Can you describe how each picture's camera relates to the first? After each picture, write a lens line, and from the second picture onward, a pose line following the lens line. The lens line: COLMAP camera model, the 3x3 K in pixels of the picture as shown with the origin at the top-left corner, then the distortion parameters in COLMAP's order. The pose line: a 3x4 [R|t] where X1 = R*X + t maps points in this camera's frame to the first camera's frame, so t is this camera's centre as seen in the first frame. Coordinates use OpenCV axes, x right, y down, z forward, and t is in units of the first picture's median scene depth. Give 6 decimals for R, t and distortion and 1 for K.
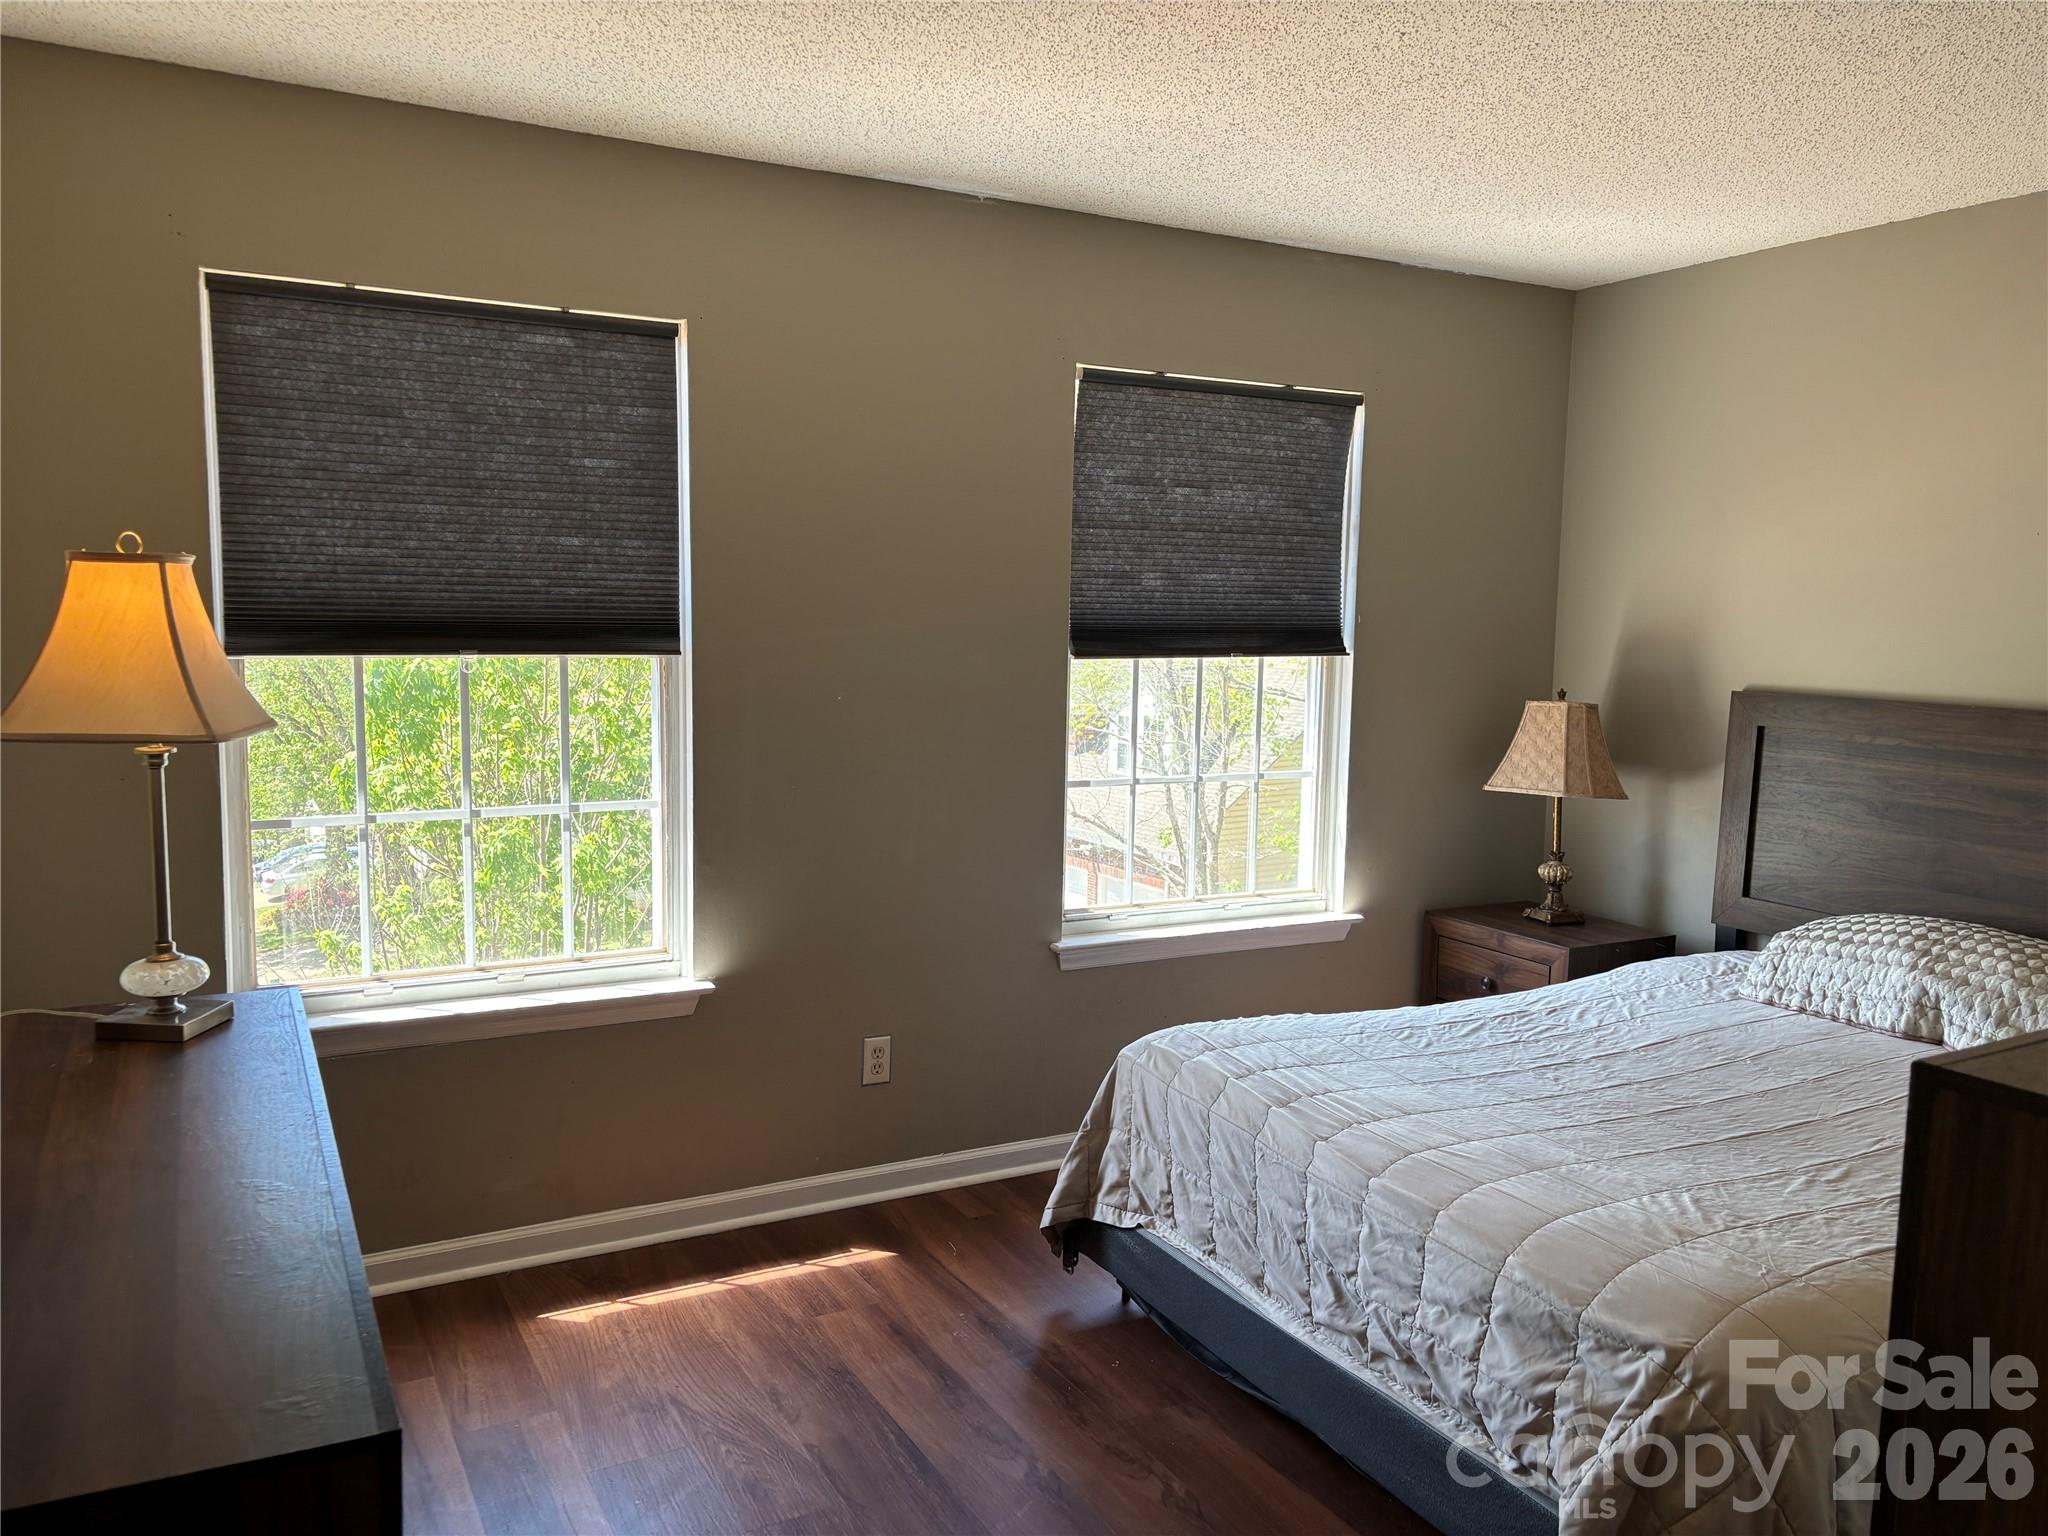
lens RADIAL K [[1561.3, 0, 1024.0], [0, 1561.3, 768.0], [0, 0, 1]] dist [0.077584, 0.048242]
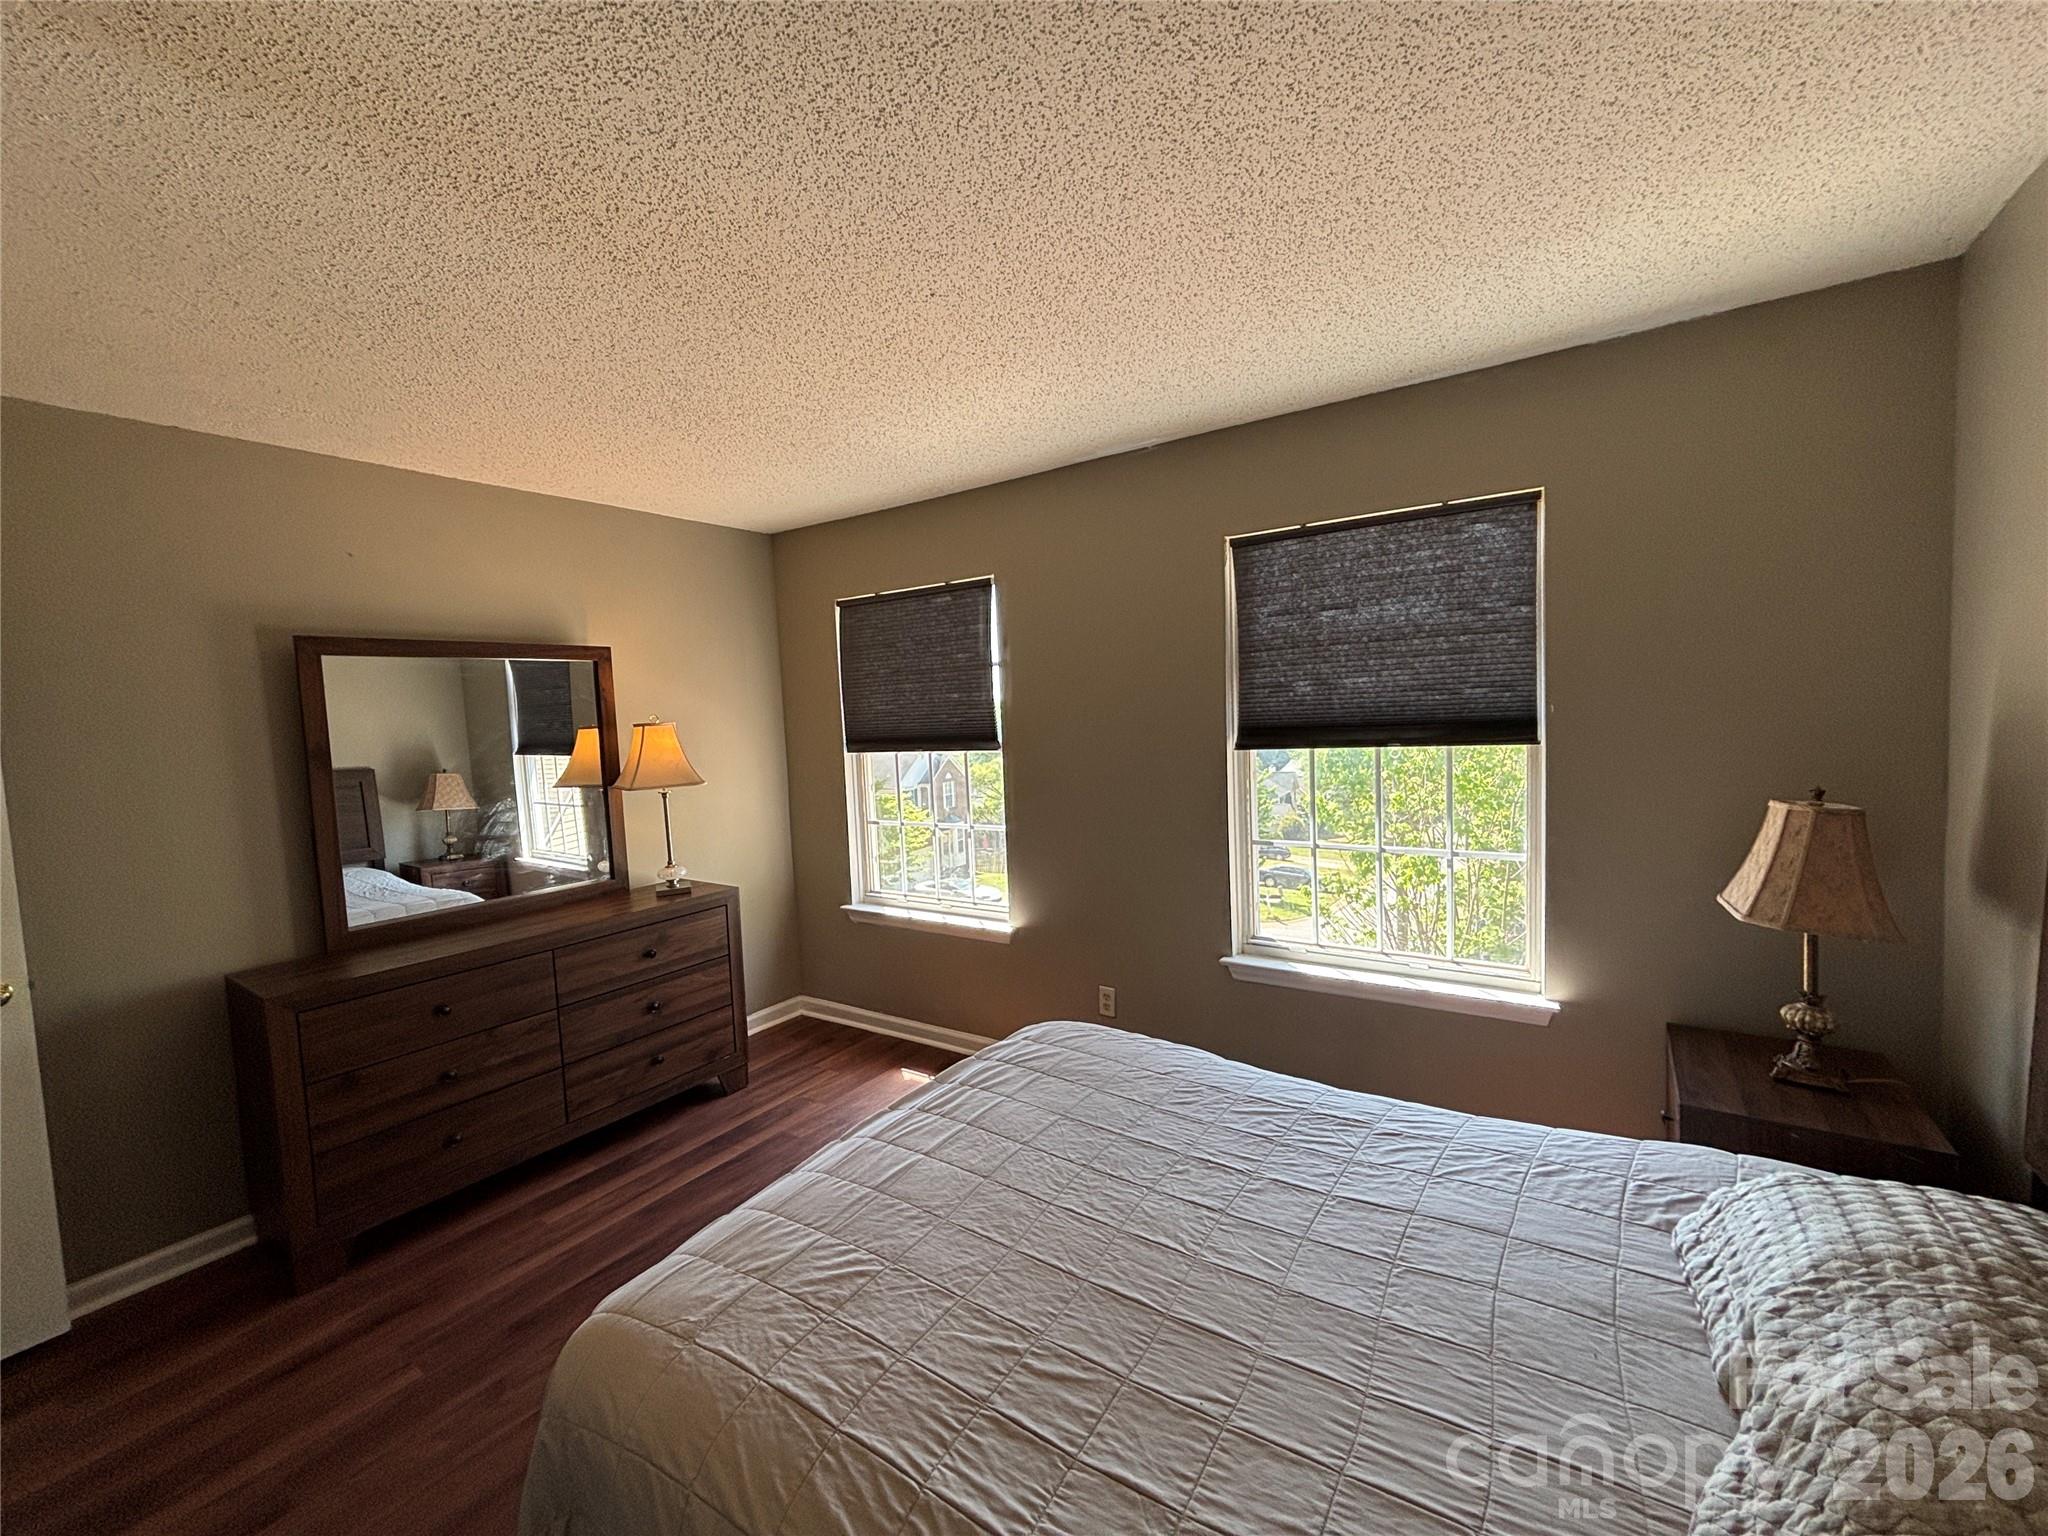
lens RADIAL K [[812.4, 0, 1024.0], [0, 812.4, 768.0], [0, 0, 1]] dist [-0.014414, -0.000014]
pose [[0.441367, 0.016724, -0.897171, 0.581368], [-0.054135, 0.998501, -0.008019, -0.038387], [0.895692, 0.052108, 0.441611, 0.522710]]
